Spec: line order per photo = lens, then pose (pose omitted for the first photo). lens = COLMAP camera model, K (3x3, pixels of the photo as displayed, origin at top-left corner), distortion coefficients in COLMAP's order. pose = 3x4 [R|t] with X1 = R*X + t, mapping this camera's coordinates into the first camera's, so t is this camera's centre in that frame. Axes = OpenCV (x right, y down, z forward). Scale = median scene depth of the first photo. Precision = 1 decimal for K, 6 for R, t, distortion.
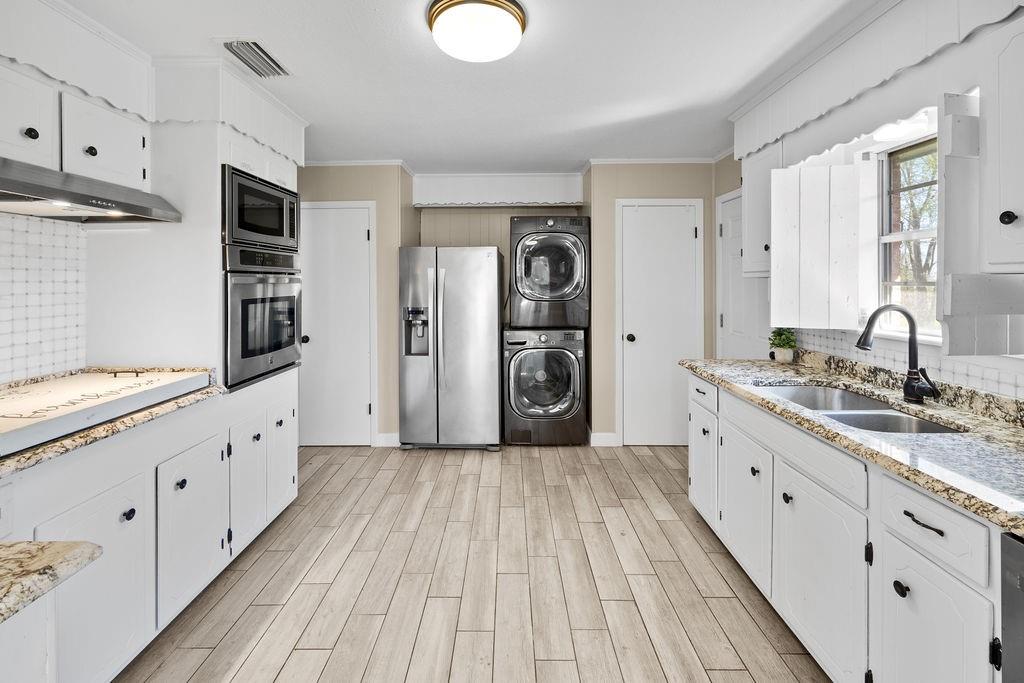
lens RADIAL K [[422.1, 0, 495.4], [0, 422.1, 279.8], [0, 0, 1]] dist [-0.003814, -0.000172]
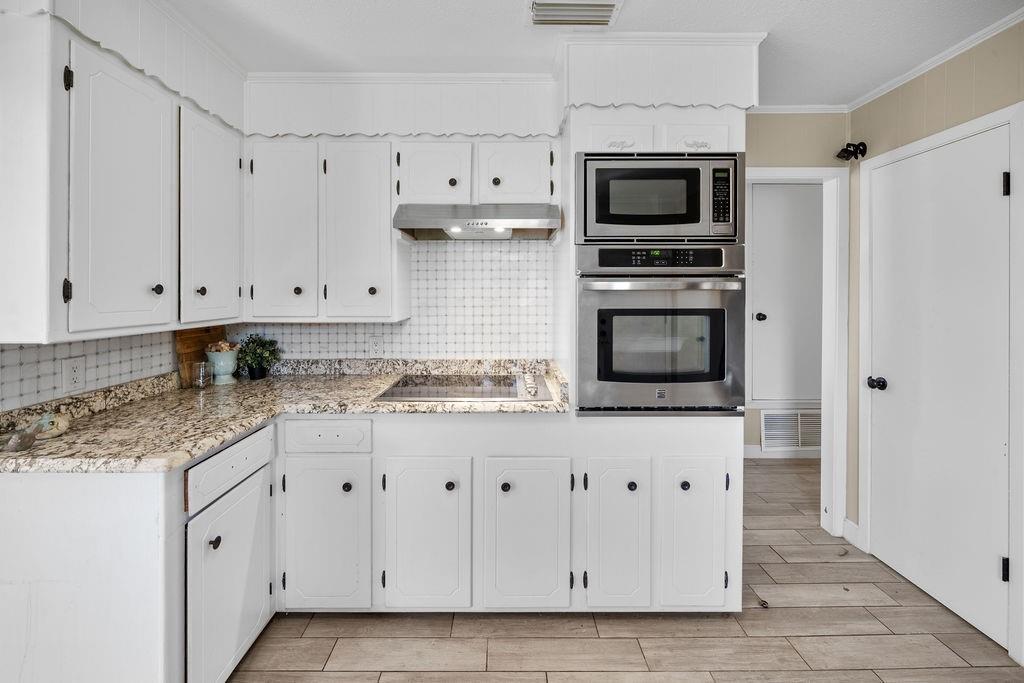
lens RADIAL K [[422.1, 0, 508.5], [0, 422.1, 293.3], [0, 0, 1]] dist [-0.003814, -0.000172]
pose [[0.041694, 0.010164, -0.999079, 0.223782], [0.006099, 0.999927, 0.010427, 0.005959], [0.999112, -0.006528, 0.041629, 0.808374]]
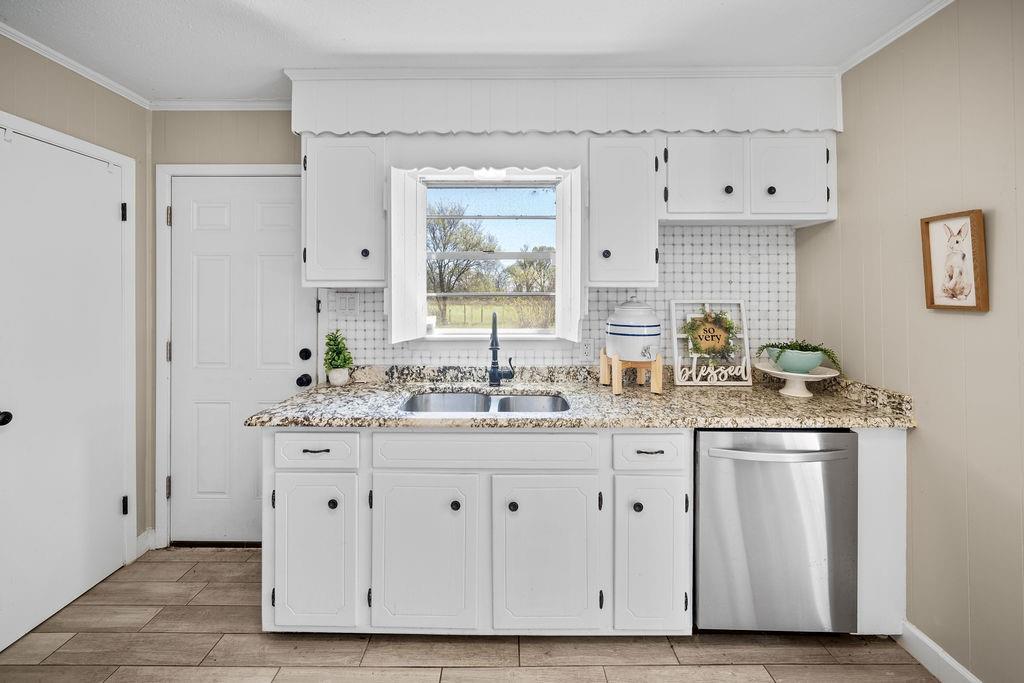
lens RADIAL K [[422.1, 0, 500.0], [0, 422.1, 290.9], [0, 0, 1]] dist [-0.003814, -0.000172]
pose [[-0.037218, 0.007187, 0.999281, -0.252379], [-0.004573, 0.999962, -0.007362, 0.005895], [-0.999297, -0.004844, -0.037184, 0.834943]]
